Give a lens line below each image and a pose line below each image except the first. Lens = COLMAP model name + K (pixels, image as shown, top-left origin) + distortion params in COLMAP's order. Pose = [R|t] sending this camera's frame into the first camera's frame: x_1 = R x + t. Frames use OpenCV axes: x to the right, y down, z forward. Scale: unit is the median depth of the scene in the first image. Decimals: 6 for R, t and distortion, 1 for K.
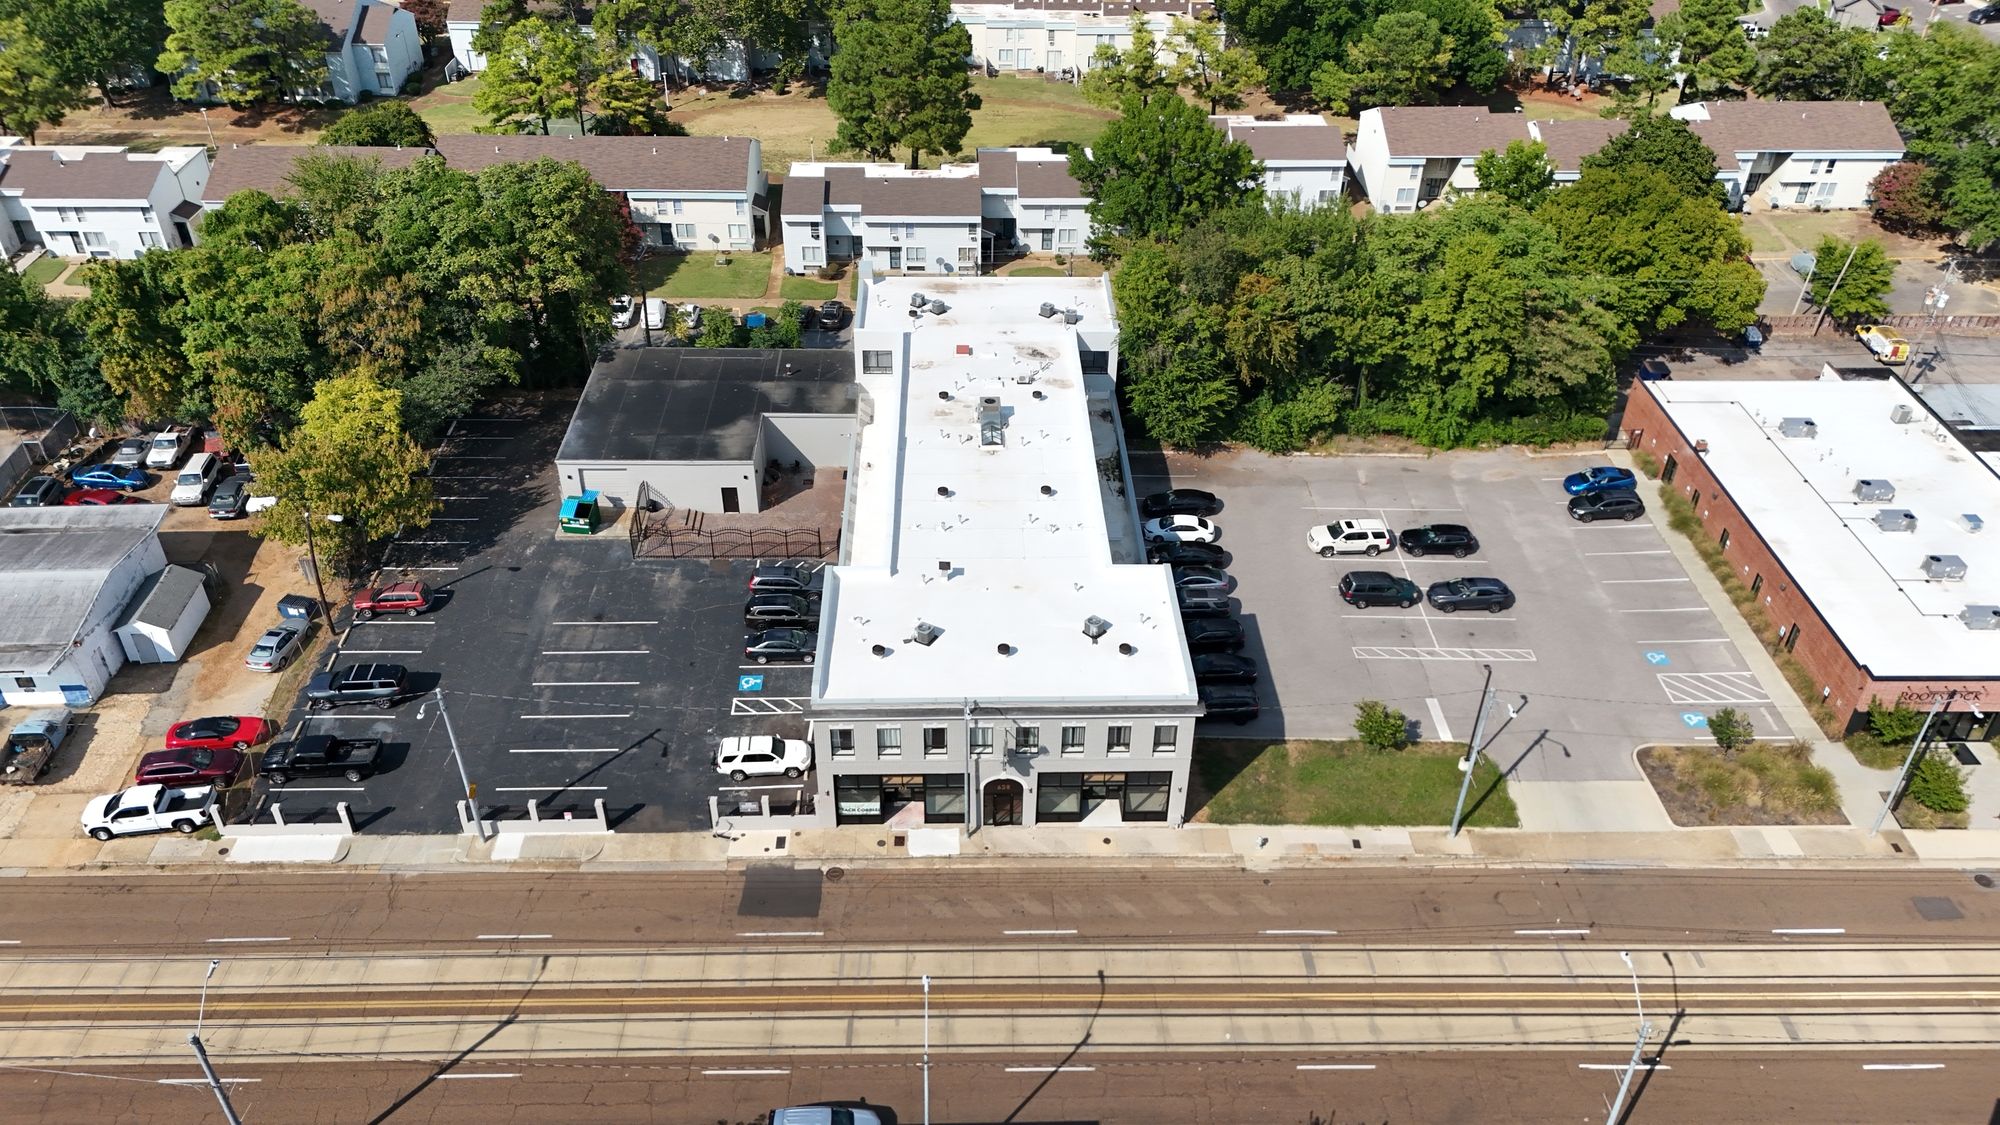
lens RADIAL K [[1466.9, 0, 1000.0], [0, 1466.9, 562.5], [0, 0, 1]] dist [0.113843, -0.161433]
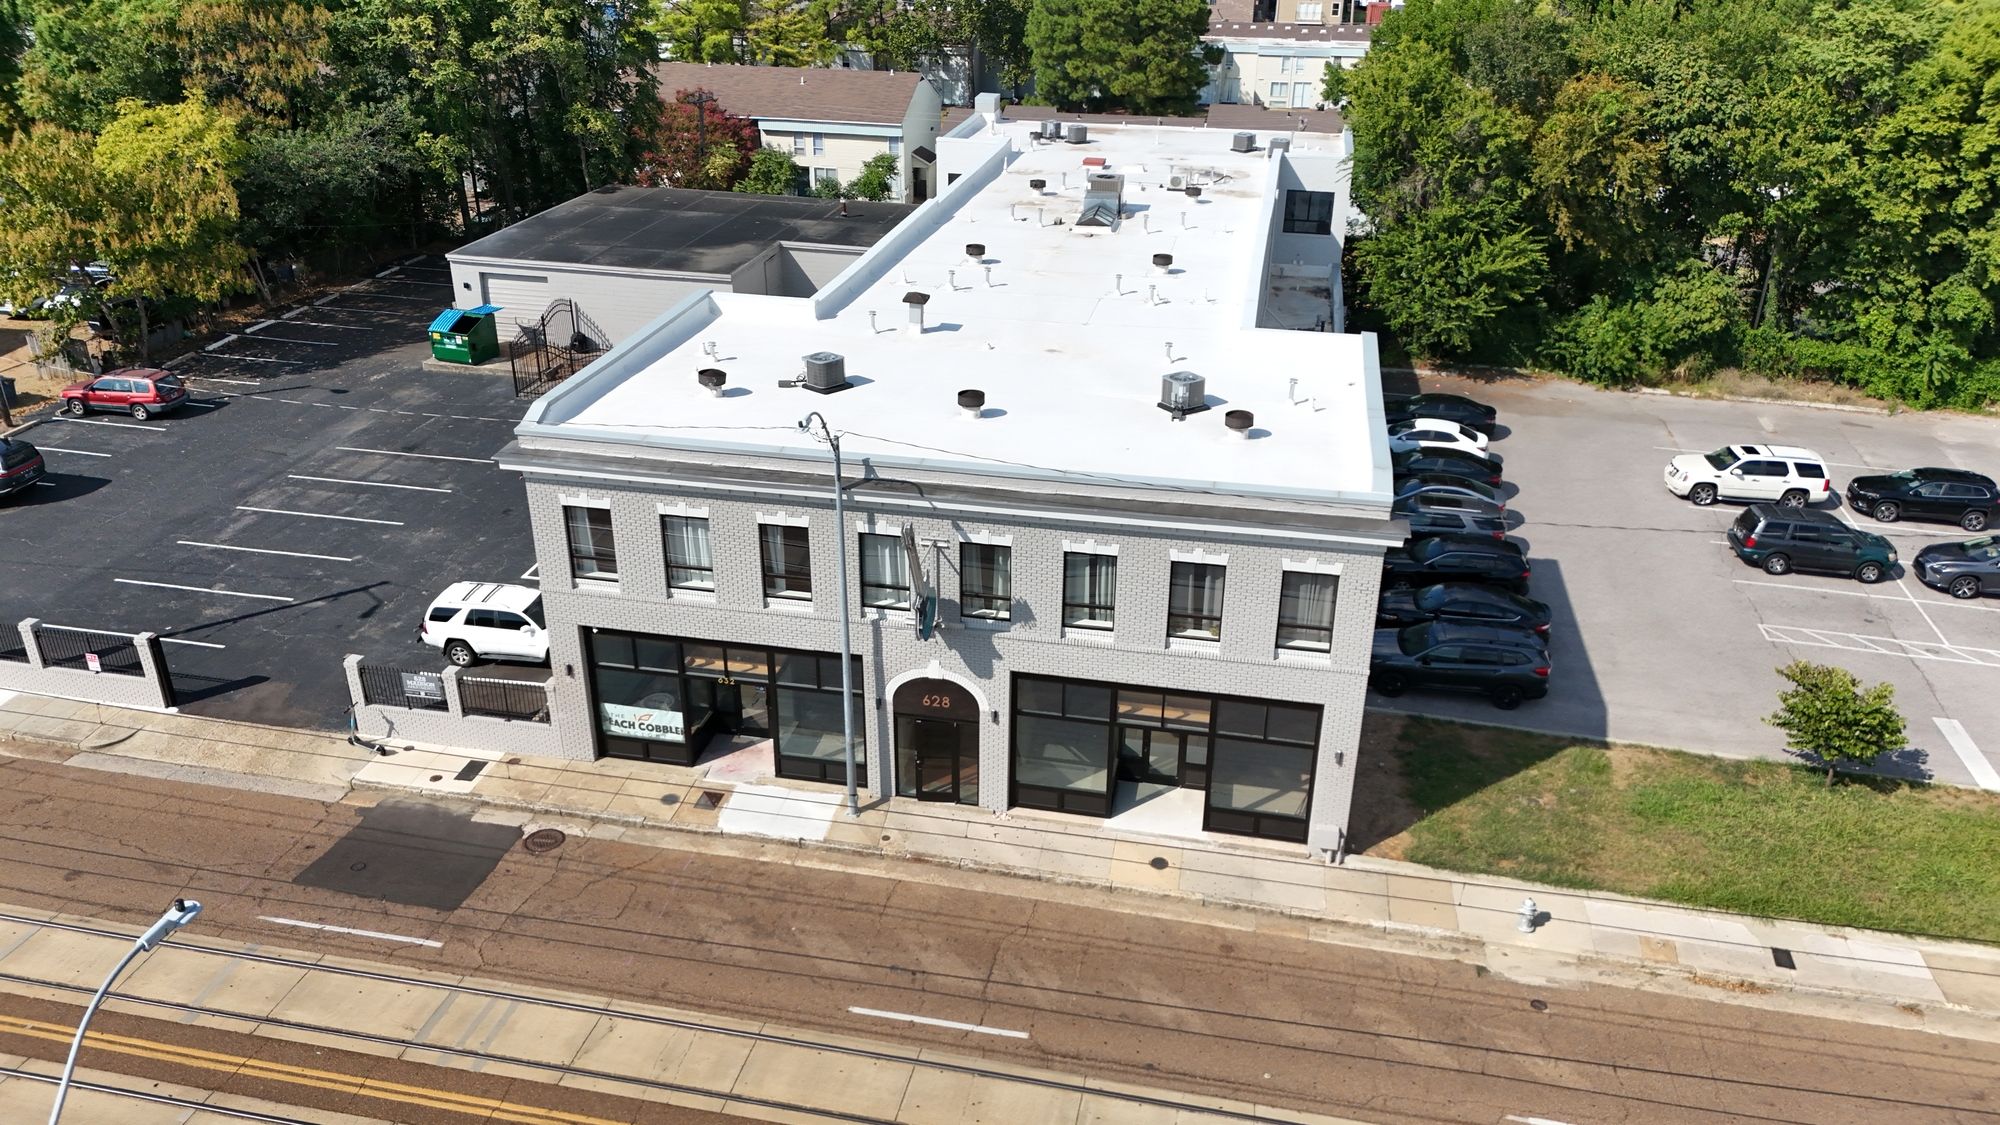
lens RADIAL K [[1467.3, 0, 1000.0], [0, 1467.3, 562.5], [0, 0, 1]] dist [0.064081, -0.061212]
pose [[0.974834, 0.092852, -0.202675, 0.098604], [-0.127932, 0.977539, -0.167486, 0.167276], [0.182571, 0.189200, 0.964817, 0.513347]]
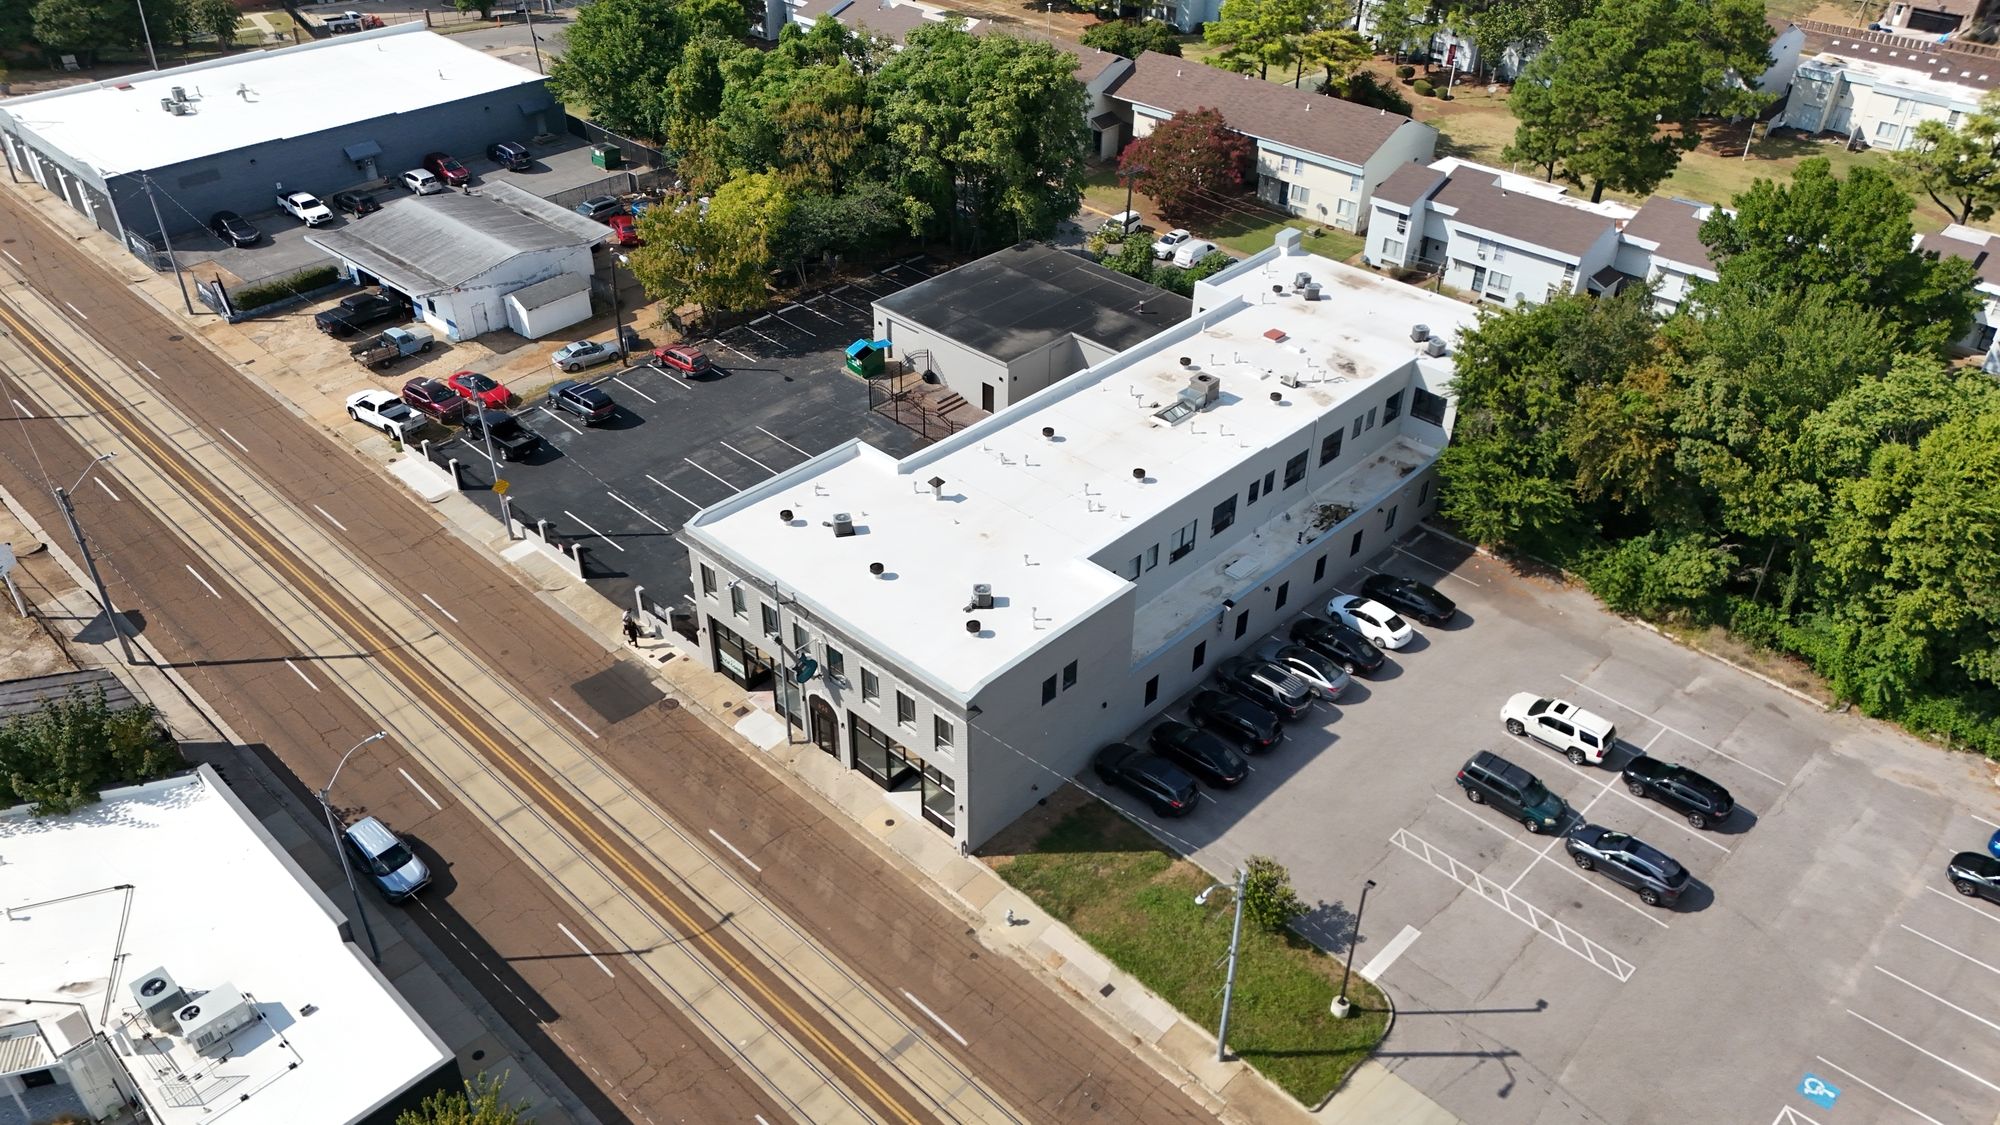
lens RADIAL K [[1466.9, 0, 1000.0], [0, 1466.9, 562.5], [0, 0, 1]] dist [0.113843, -0.161433]
pose [[0.703064, 0.398657, -0.588875, 0.526854], [-0.414755, 0.902533, 0.115816, -0.071783], [0.577649, 0.162813, 0.799883, 0.292834]]
